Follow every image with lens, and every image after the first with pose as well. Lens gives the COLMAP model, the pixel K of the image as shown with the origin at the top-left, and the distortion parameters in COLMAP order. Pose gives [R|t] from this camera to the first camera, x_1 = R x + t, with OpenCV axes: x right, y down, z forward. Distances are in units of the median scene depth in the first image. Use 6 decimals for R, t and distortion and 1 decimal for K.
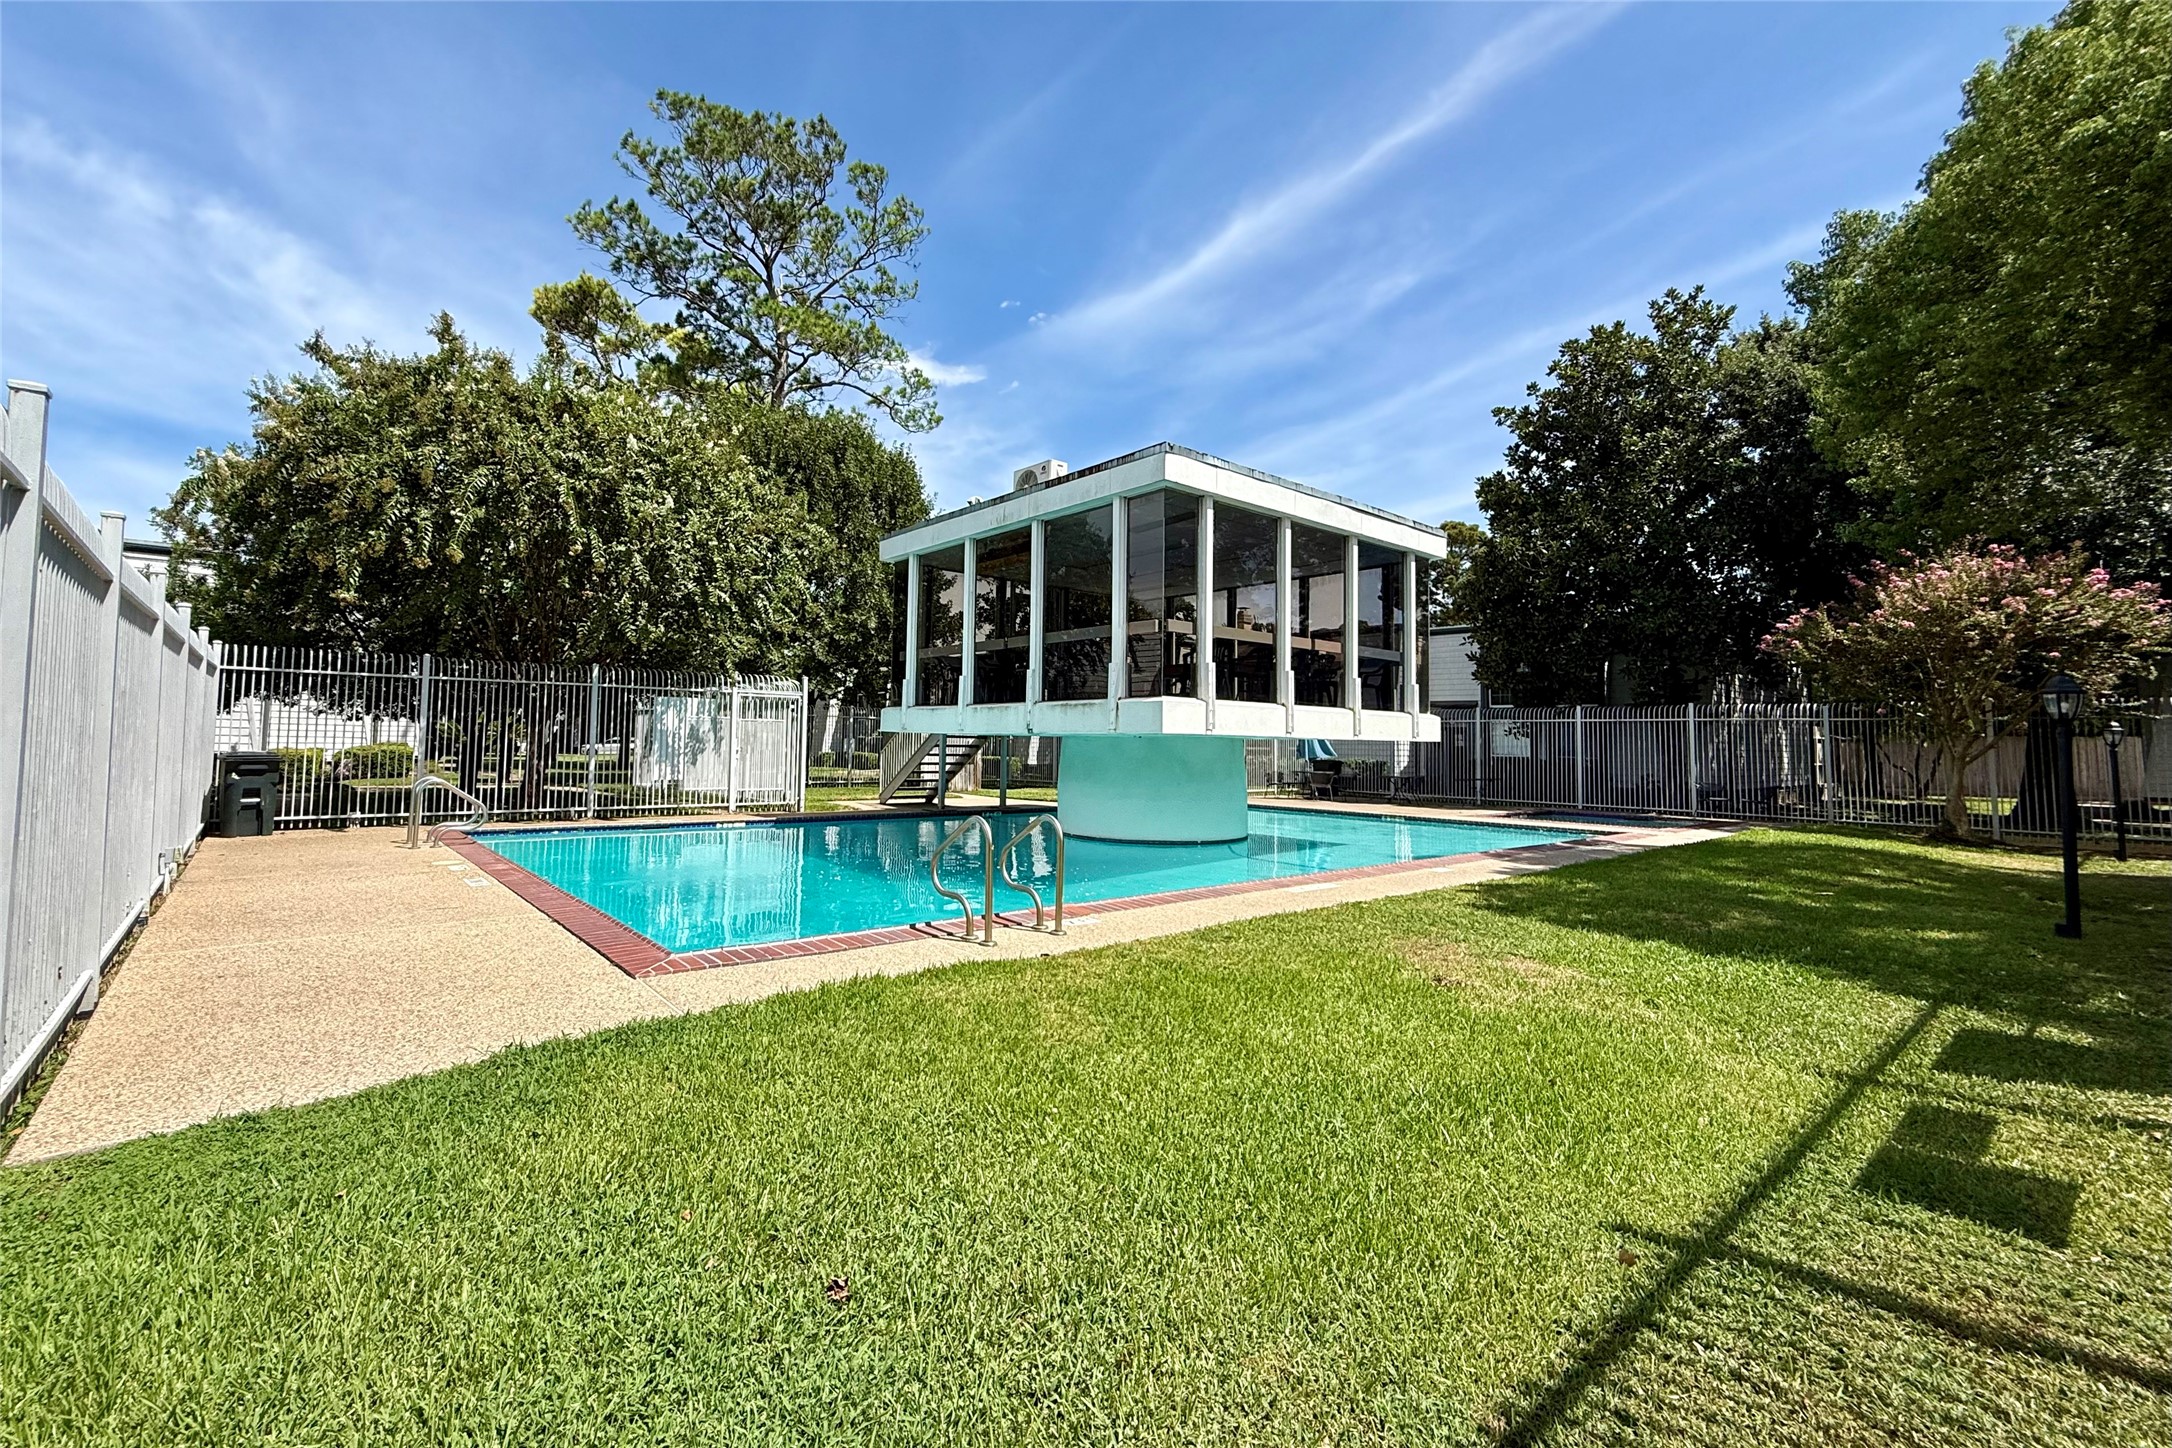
lens RADIAL K [[975.1, 0, 1081.2], [0, 975.1, 693.8], [0, 0, 1]] dist [-0.013020, 0.000225]
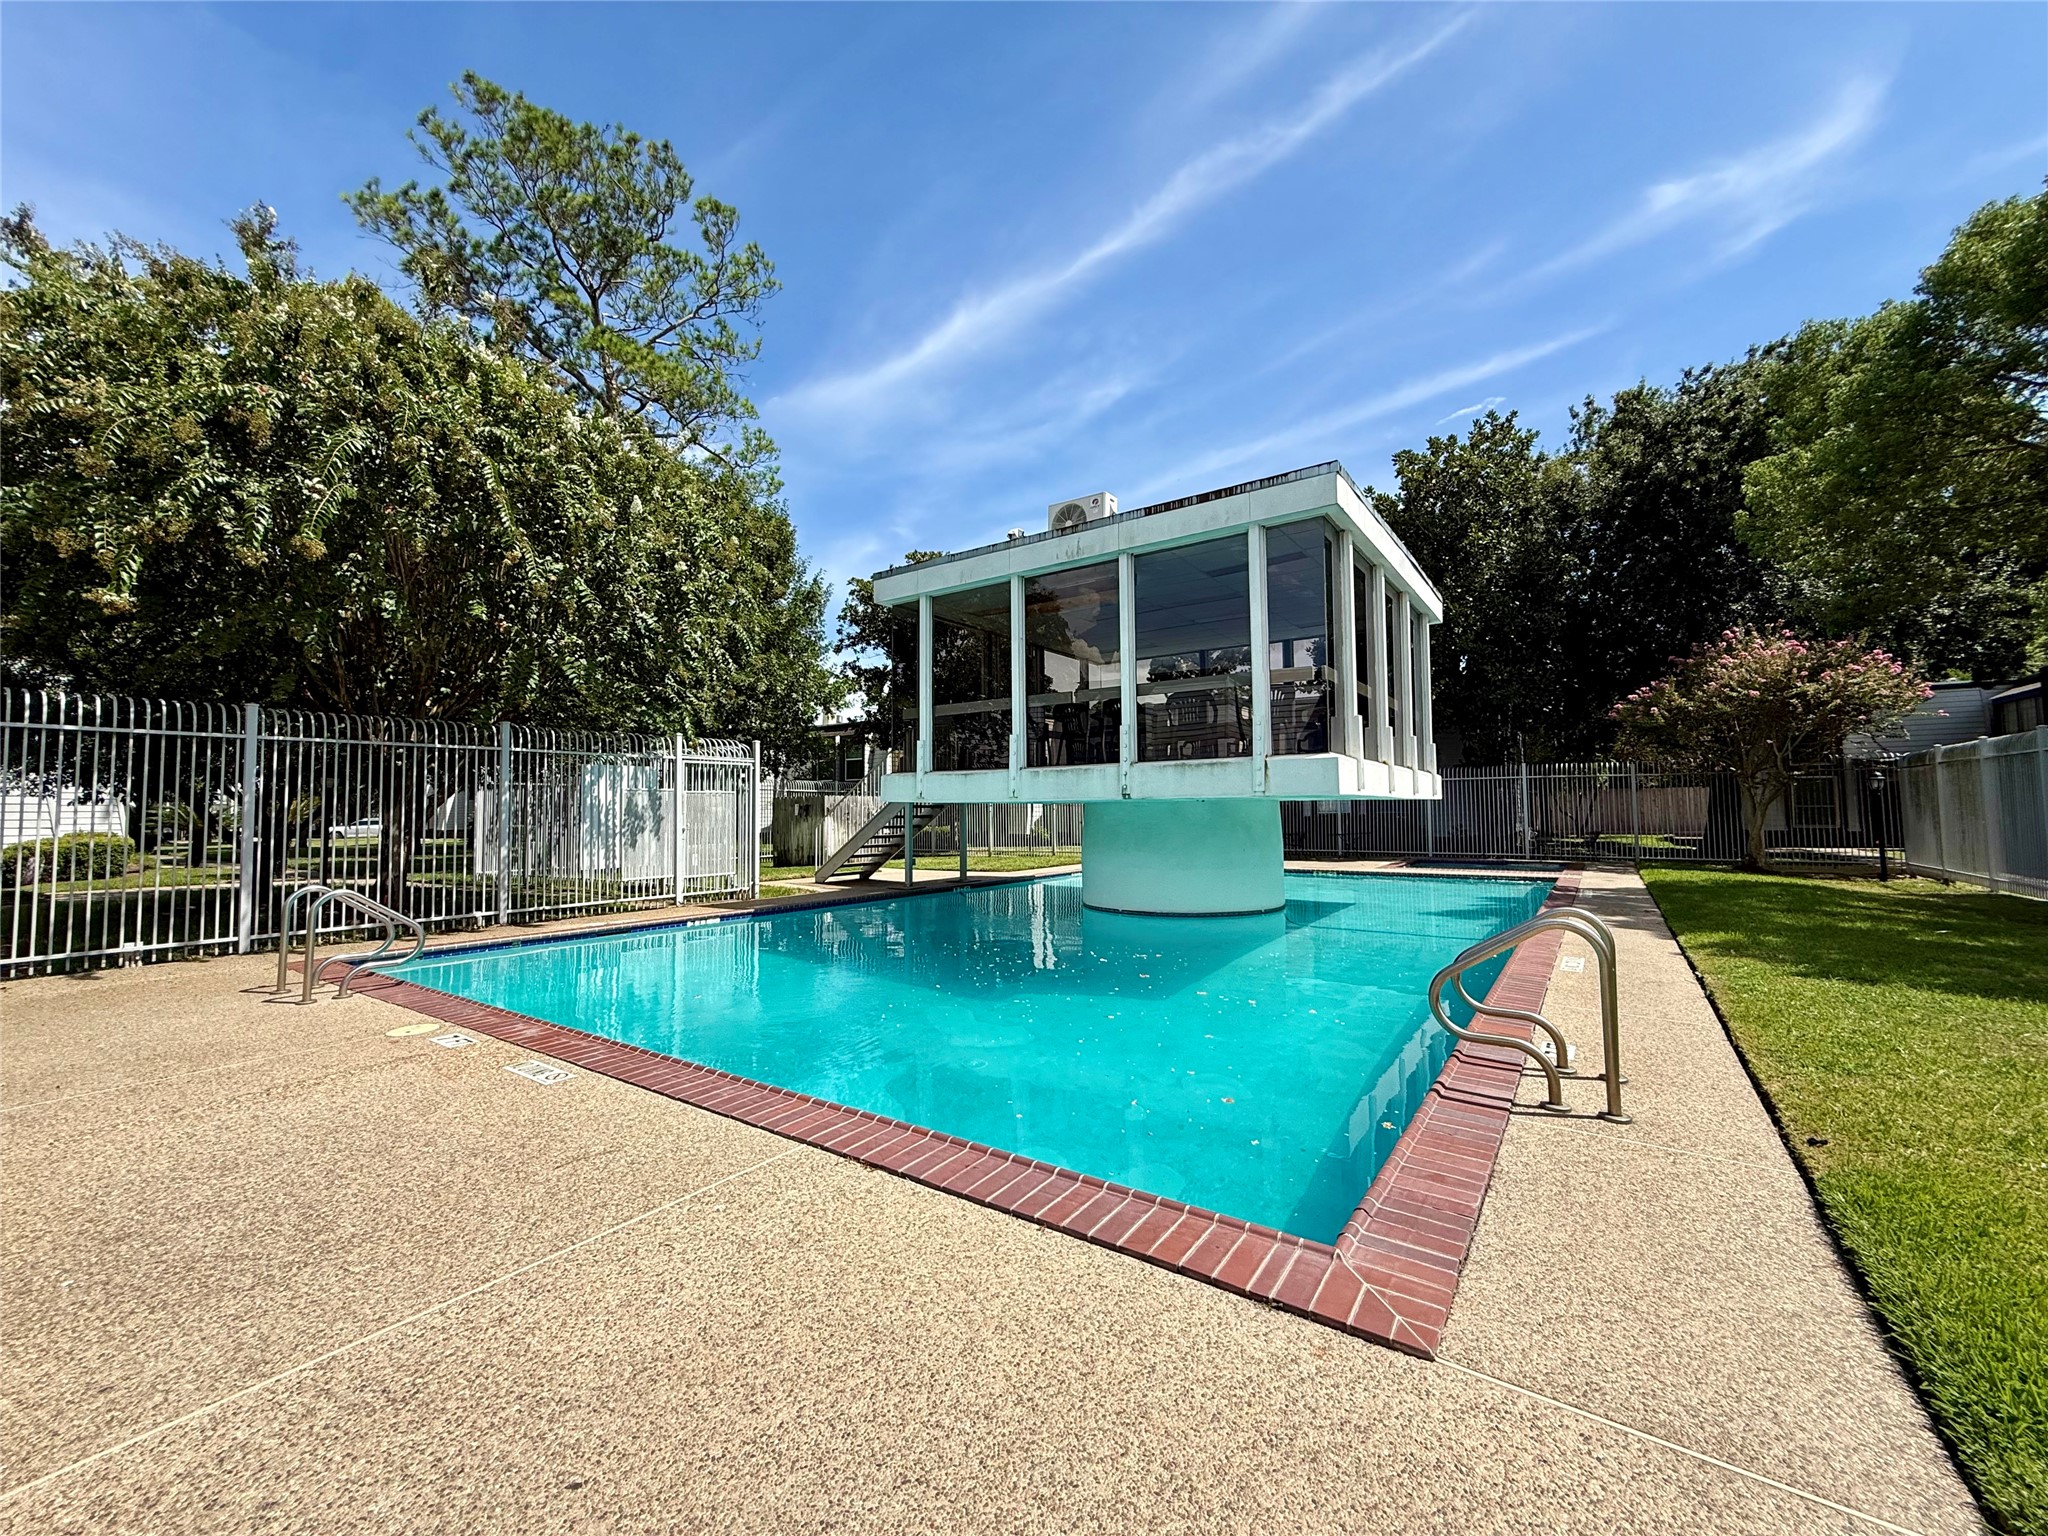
lens RADIAL K [[815.8, 0, 1022.5], [0, 815.8, 767.5], [0, 0, 1]] dist [-0.002034, 0.000207]
pose [[0.960258, -0.009968, 0.278934, -0.227248], [0.010051, 0.999949, 0.001132, 0.007502], [-0.278931, 0.001716, 0.960310, 0.220360]]
